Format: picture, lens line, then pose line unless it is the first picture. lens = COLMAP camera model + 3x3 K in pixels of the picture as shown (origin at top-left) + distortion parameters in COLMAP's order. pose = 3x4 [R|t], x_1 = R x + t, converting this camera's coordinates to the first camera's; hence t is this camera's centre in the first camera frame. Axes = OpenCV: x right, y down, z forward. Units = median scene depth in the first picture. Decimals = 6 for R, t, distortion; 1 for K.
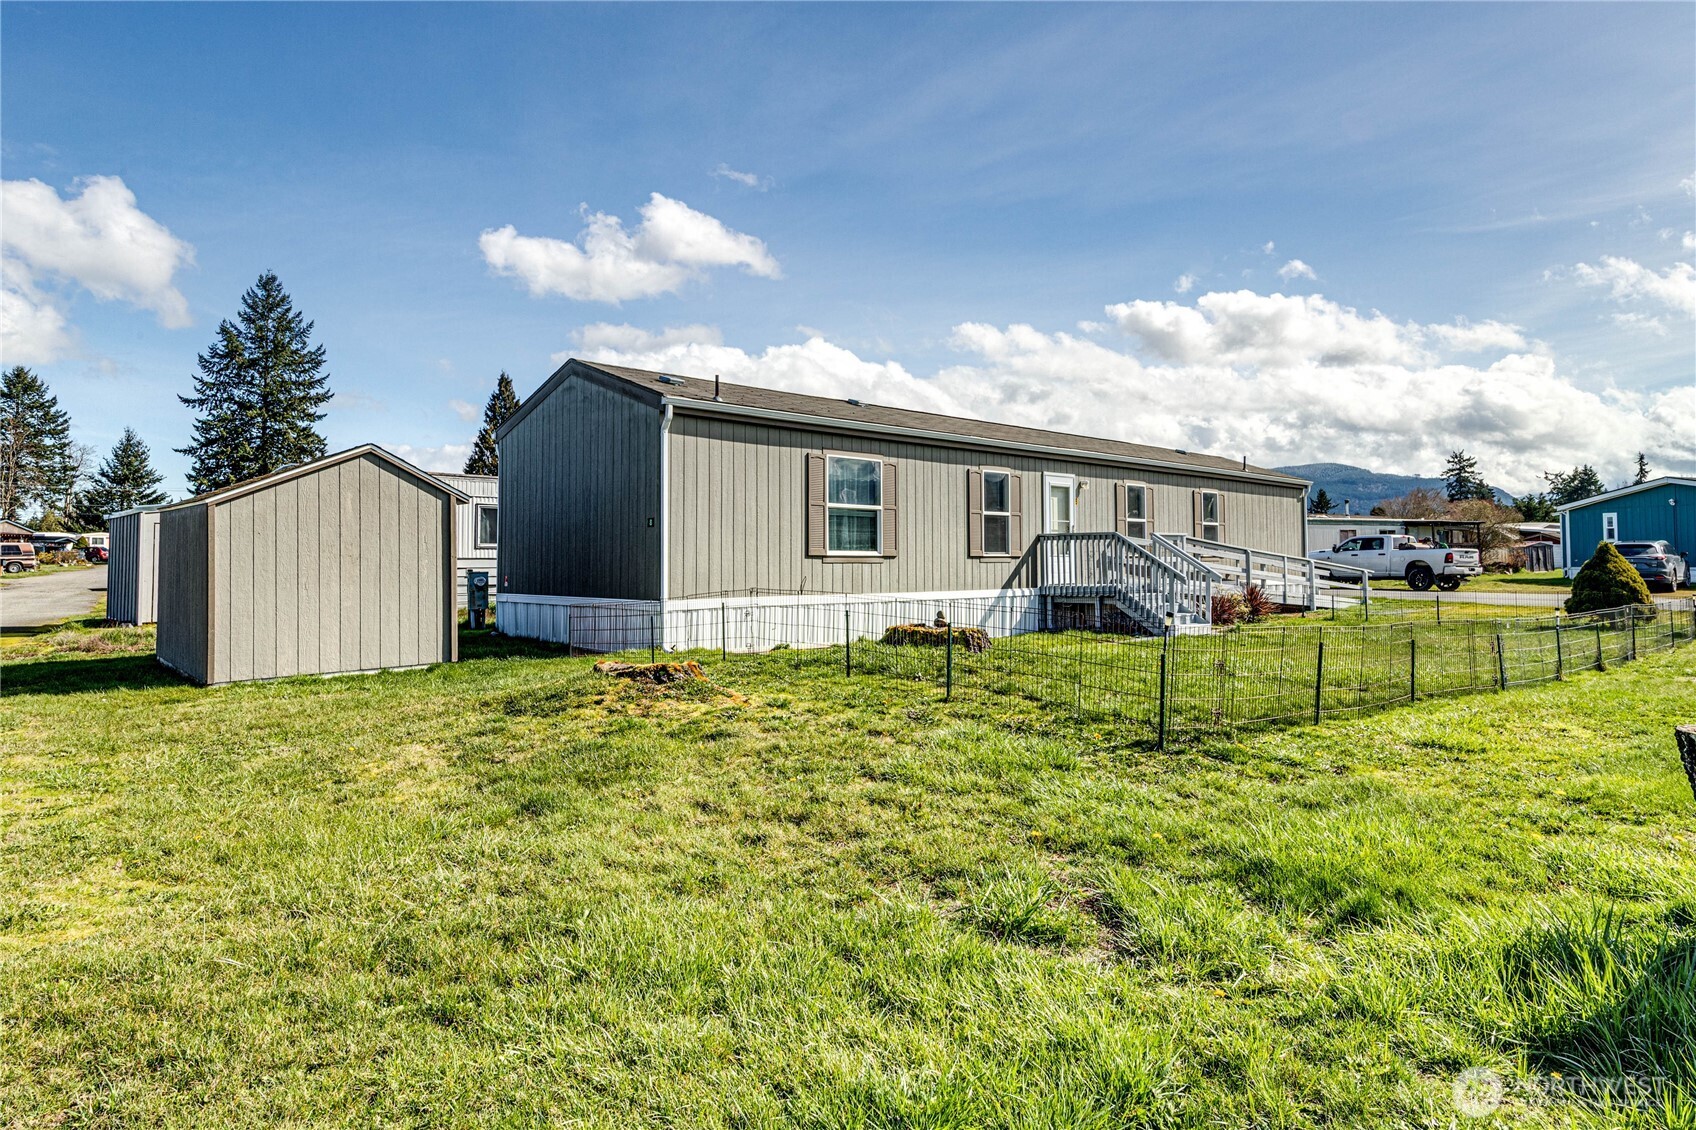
lens RADIAL K [[759.0, 0, 848.0], [0, 759.0, 565.0], [0, 0, 1]] dist [-0.000818, -0.000036]
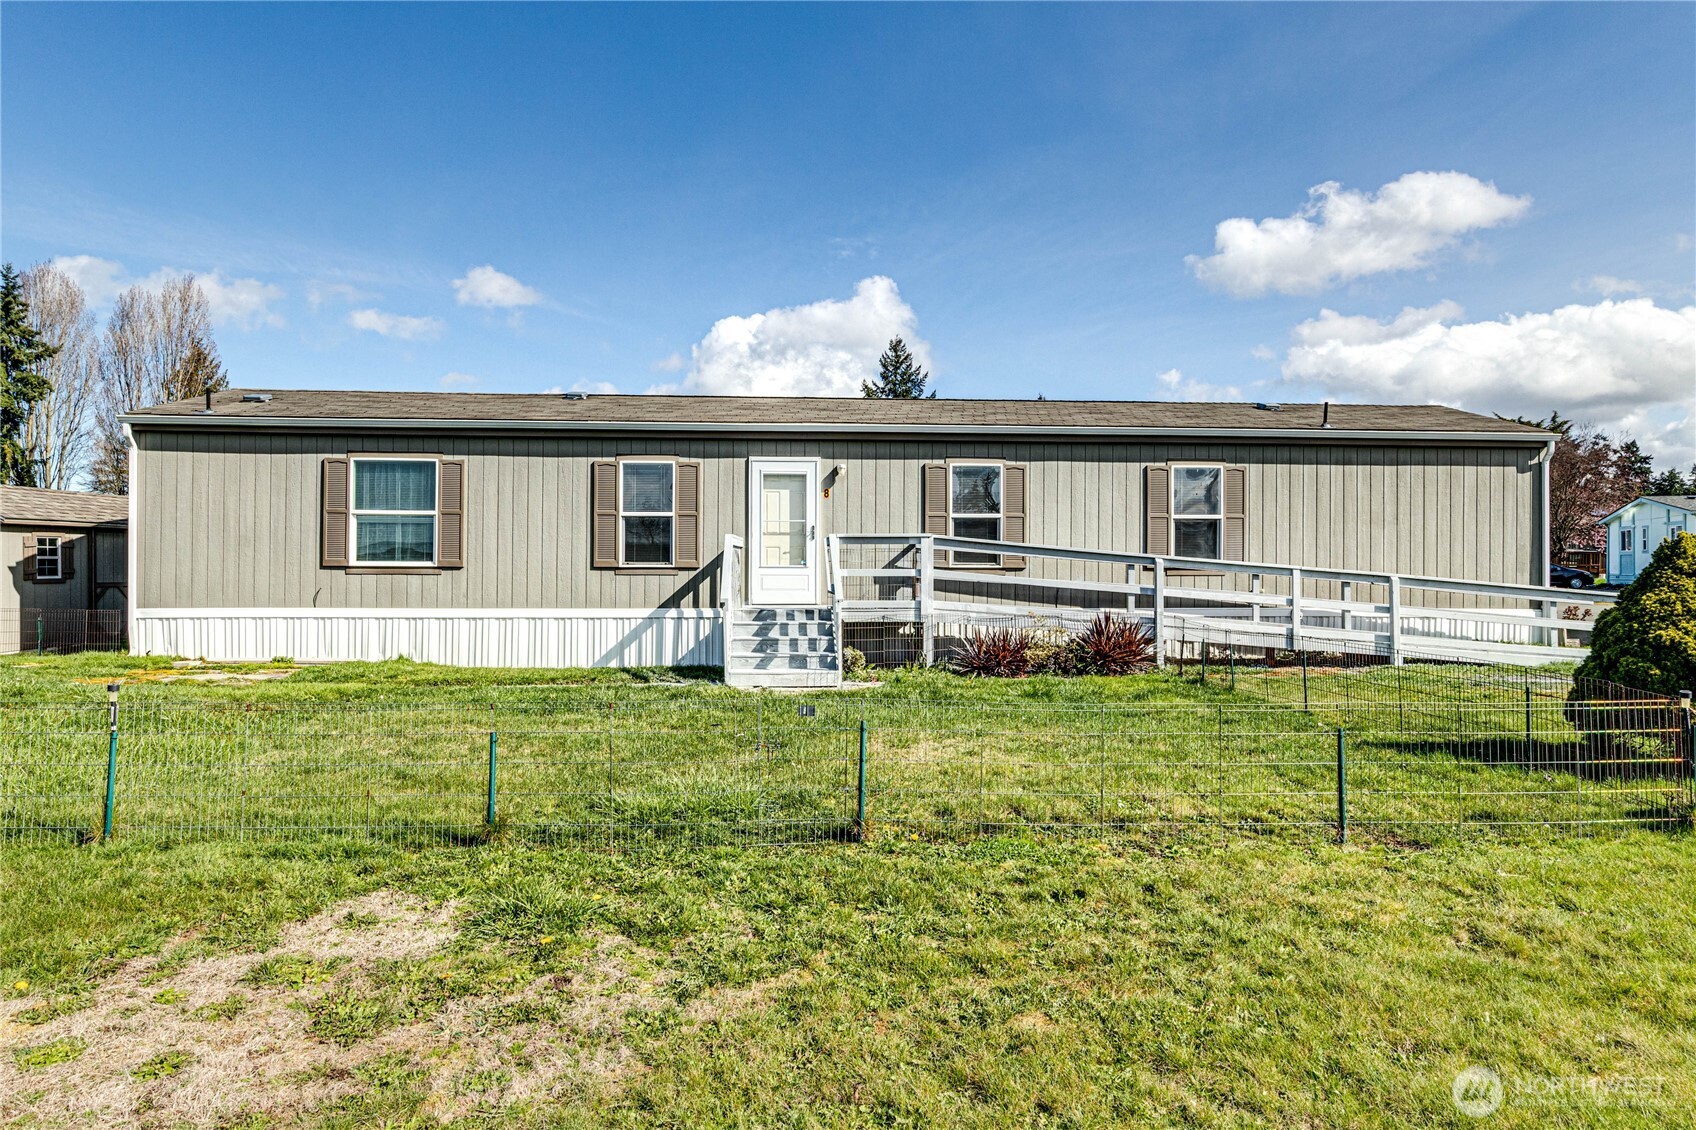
lens RADIAL K [[657.9, 0, 851.9], [0, 657.9, 572.1], [0, 0, 1]] dist [-0.000086, 0.000045]
pose [[0.842771, 0.002793, -0.538264, 0.729630], [-0.006857, 0.999961, -0.005548, -0.003834], [0.538228, 0.008366, 0.842758, 0.514231]]
